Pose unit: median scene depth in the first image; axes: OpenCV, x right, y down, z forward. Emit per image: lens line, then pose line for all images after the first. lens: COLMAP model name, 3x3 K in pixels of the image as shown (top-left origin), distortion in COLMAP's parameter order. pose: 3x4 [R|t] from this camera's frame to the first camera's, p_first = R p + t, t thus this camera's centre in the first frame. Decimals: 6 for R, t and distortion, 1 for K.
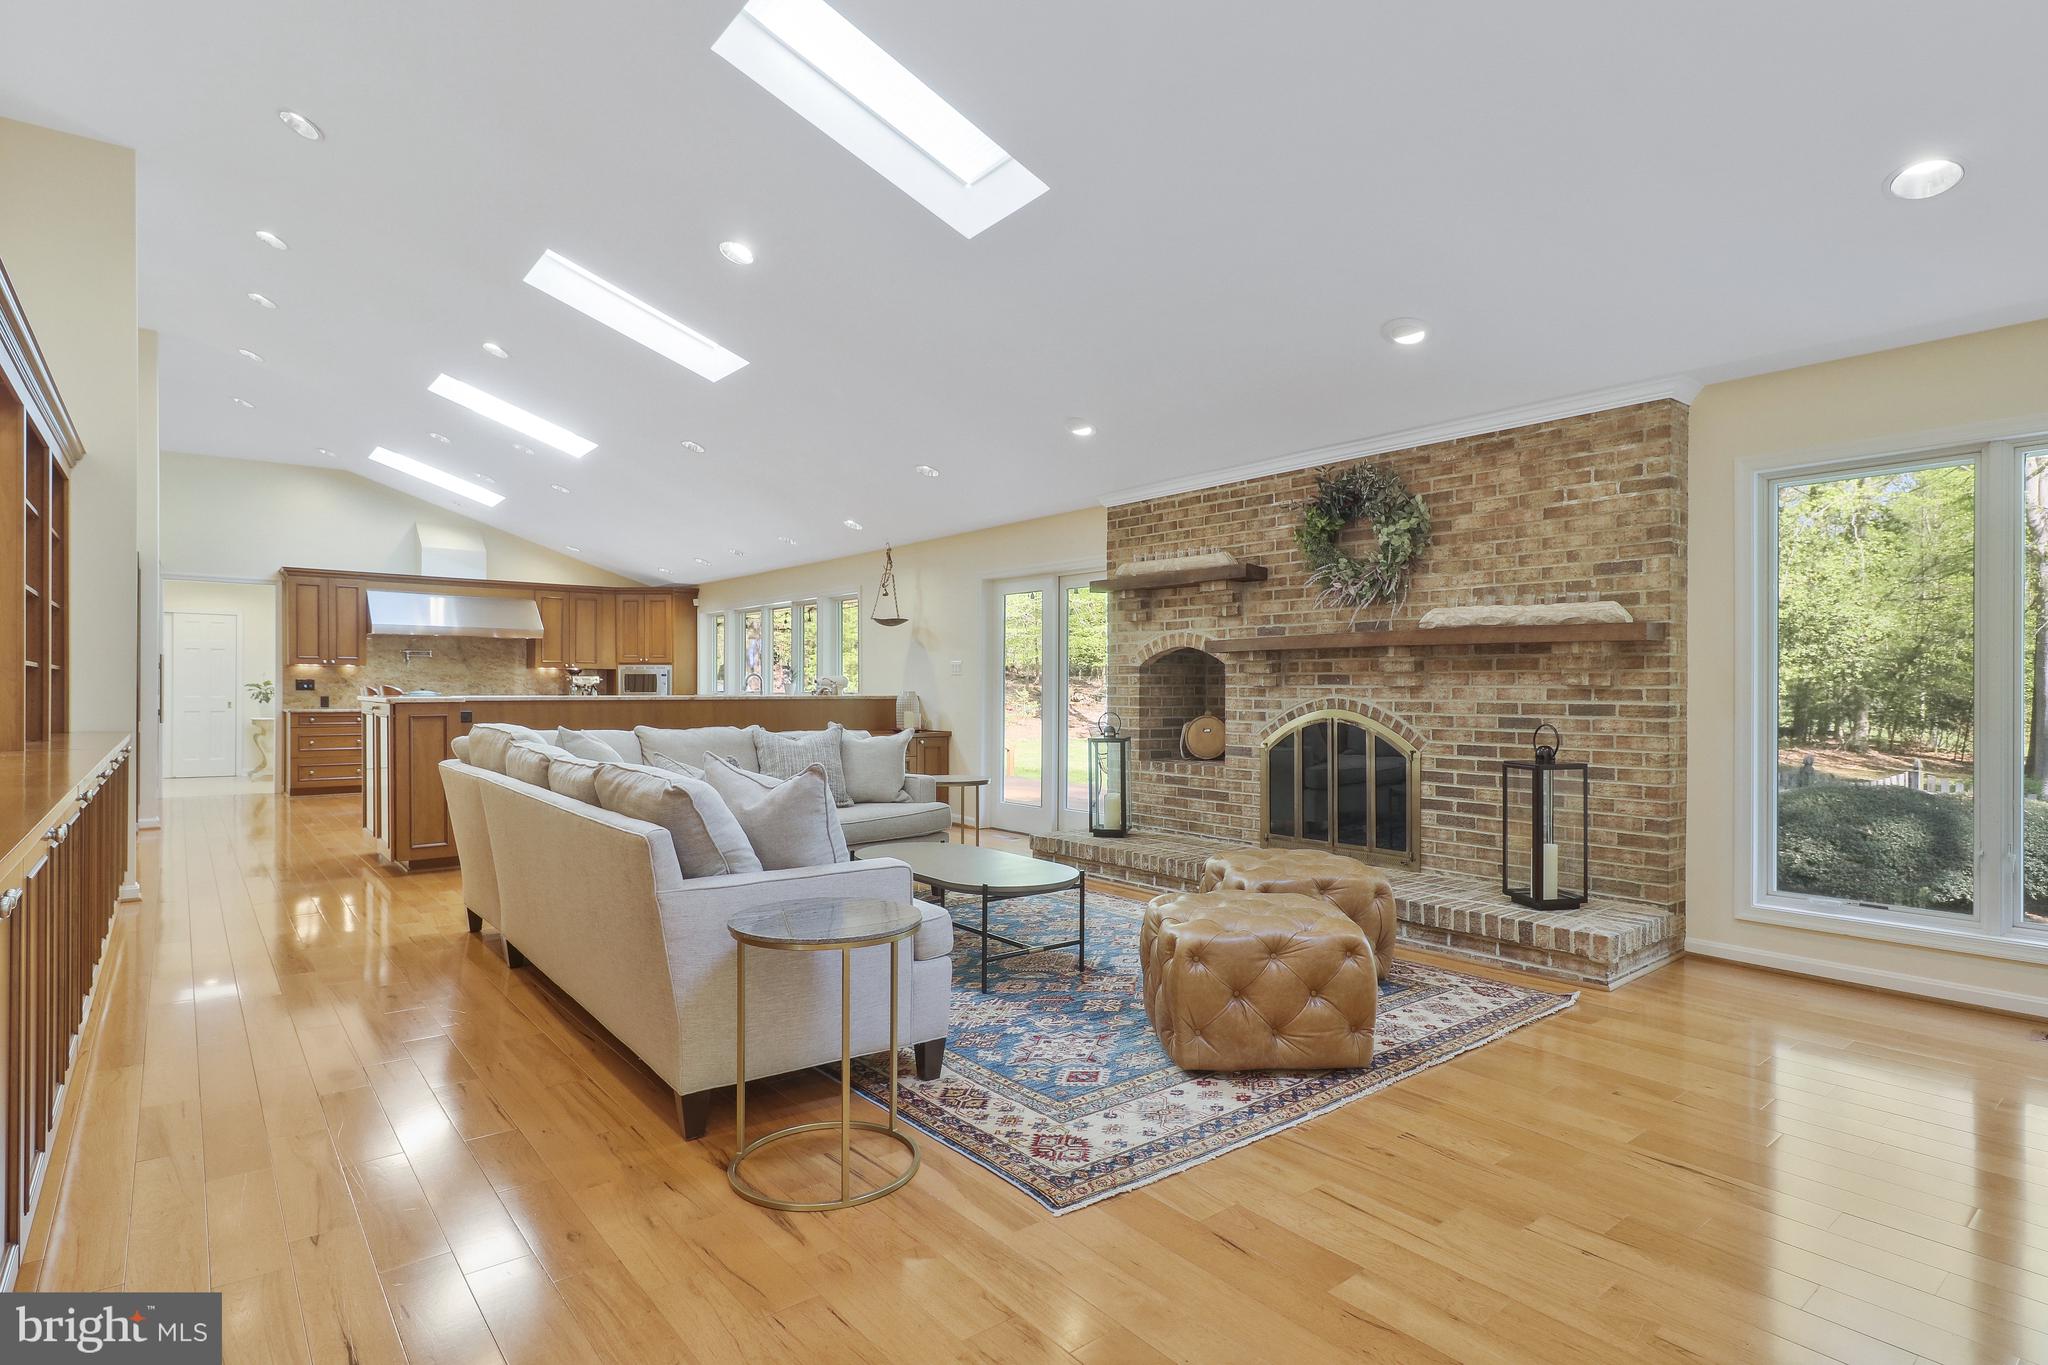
lens RADIAL K [[1009.4, 0, 1020.9], [0, 1009.4, 692.1], [0, 0, 1]] dist [0.006331, 0.000655]
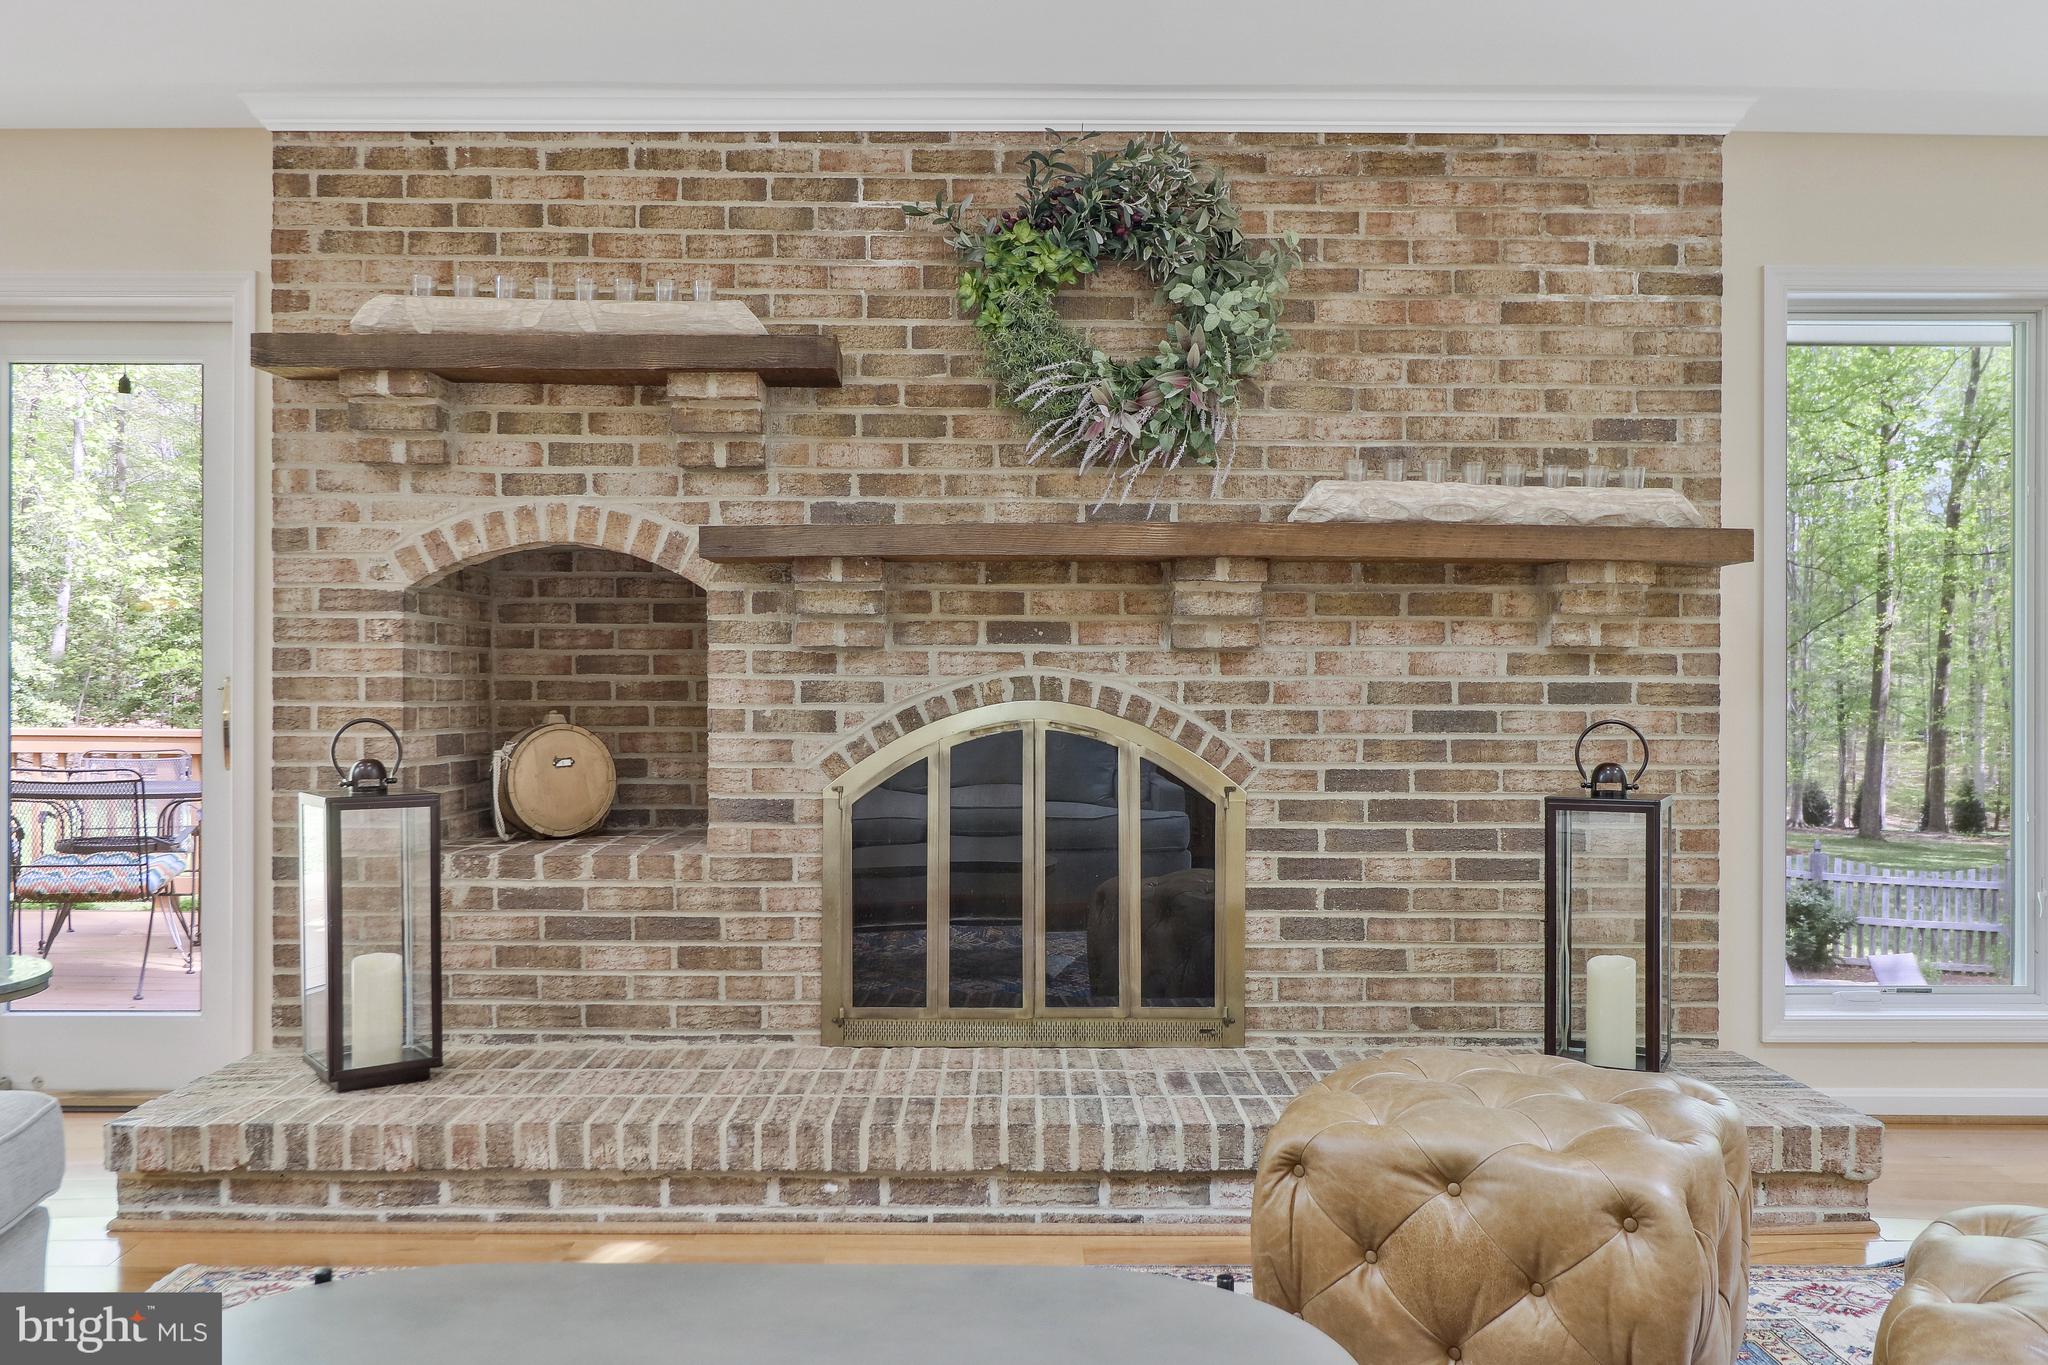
lens RADIAL K [[1649.4, 0, 1025.2], [0, 1649.4, 687.7], [0, 0, 1]] dist [0.001466, 0.002083]
pose [[0.631346, -0.002220, 0.775498, -0.248624], [0.002740, 0.999996, 0.000632, 0.011327], [-0.775496, 0.001726, 0.631350, 0.573112]]
